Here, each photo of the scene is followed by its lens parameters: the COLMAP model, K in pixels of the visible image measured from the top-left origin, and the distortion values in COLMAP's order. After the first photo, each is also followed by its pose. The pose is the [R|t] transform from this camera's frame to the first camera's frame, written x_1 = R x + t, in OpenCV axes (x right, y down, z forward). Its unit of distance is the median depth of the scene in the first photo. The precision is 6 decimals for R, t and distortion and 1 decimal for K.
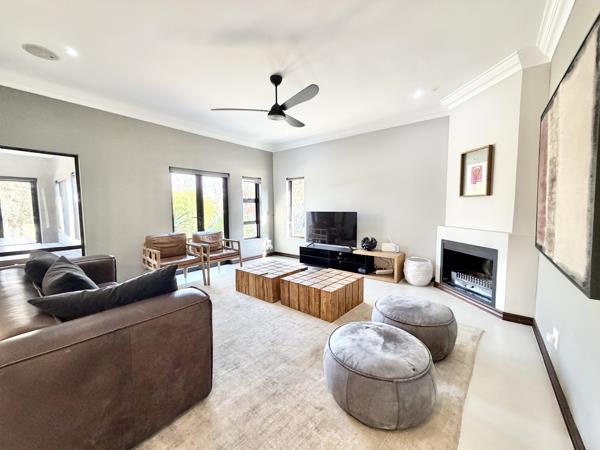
lens RADIAL K [[237.7, 0, 297.3], [0, 237.7, 226.6], [0, 0, 1]] dist [-0.003154, -0.000248]
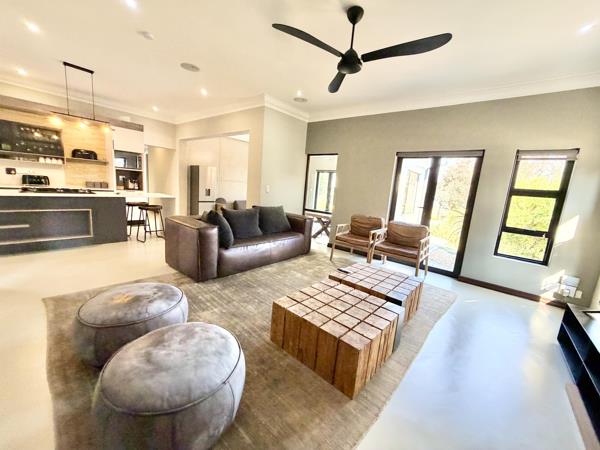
lens RADIAL K [[237.7, 0, 298.2], [0, 237.7, 222.5], [0, 0, 1]] dist [-0.003154, -0.000248]
pose [[-0.021483, 0.158217, -0.987171, 0.447402], [-0.157755, 0.974492, 0.159618, -0.051275], [0.987245, 0.159160, 0.004024, 0.556237]]
